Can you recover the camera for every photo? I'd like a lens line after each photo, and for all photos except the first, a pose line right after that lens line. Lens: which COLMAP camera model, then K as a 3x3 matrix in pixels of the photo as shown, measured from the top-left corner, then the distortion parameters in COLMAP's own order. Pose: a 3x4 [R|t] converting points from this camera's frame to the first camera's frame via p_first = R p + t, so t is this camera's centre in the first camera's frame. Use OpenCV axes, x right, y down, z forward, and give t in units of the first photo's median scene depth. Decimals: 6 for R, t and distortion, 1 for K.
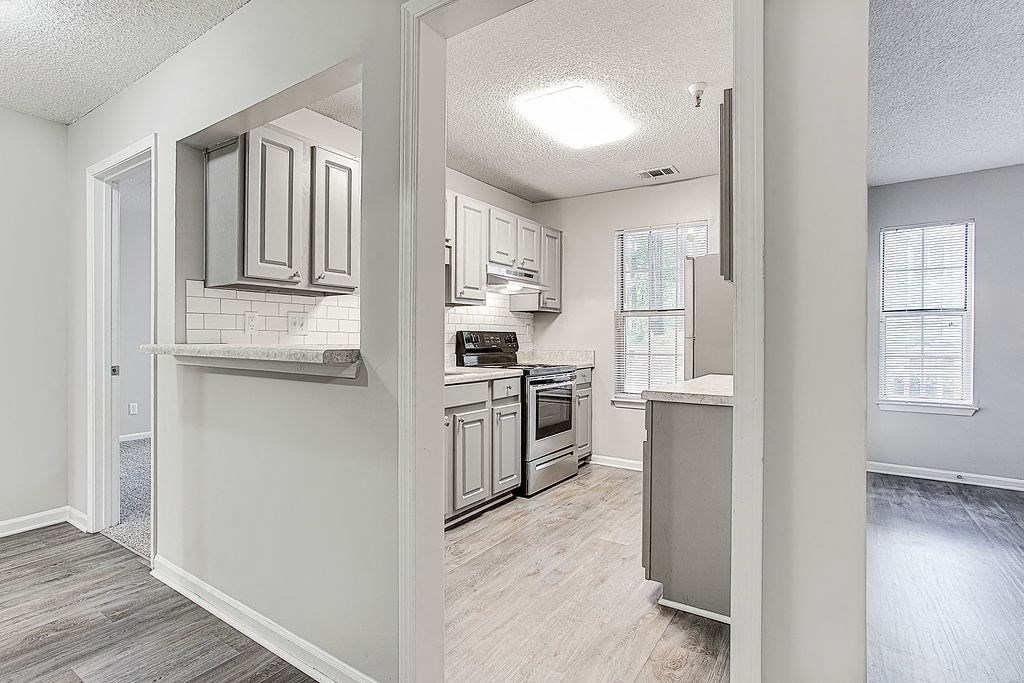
lens RADIAL K [[511.8, 0, 517.8], [0, 511.8, 337.0], [0, 0, 1]] dist [-0.041007, 0.015736]
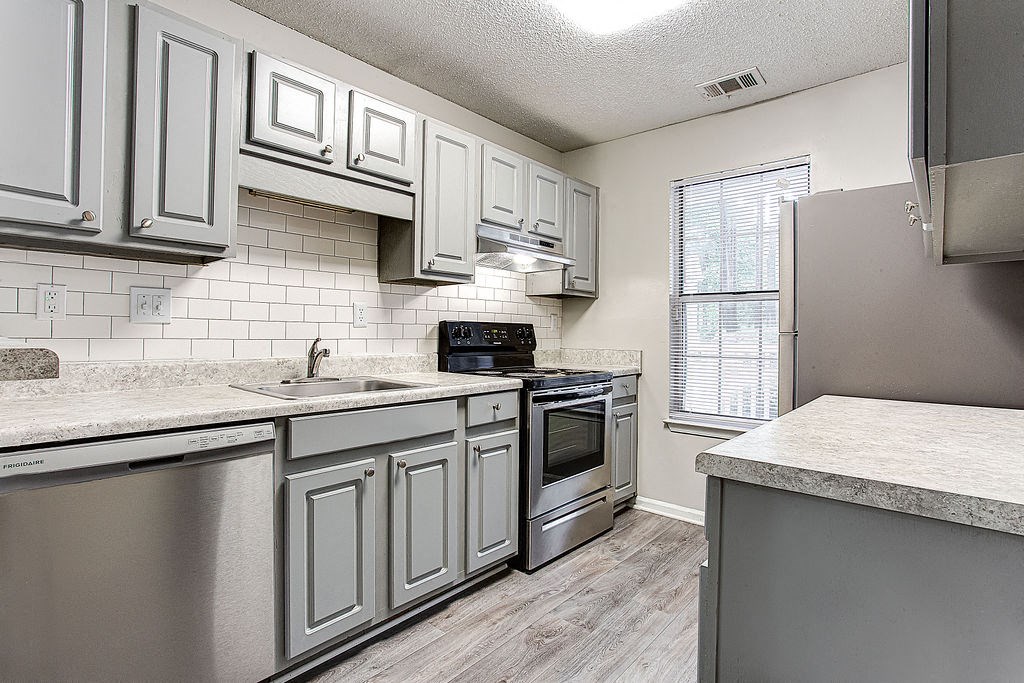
lens RADIAL K [[520.3, 0, 534.1], [0, 520.3, 327.8], [0, 0, 1]] dist [-0.050896, 0.001978]
pose [[0.995369, 0.006509, -0.095909, 0.084162], [-0.007431, 0.999929, -0.009264, 0.003227], [0.095842, 0.009933, 0.995347, 0.316891]]
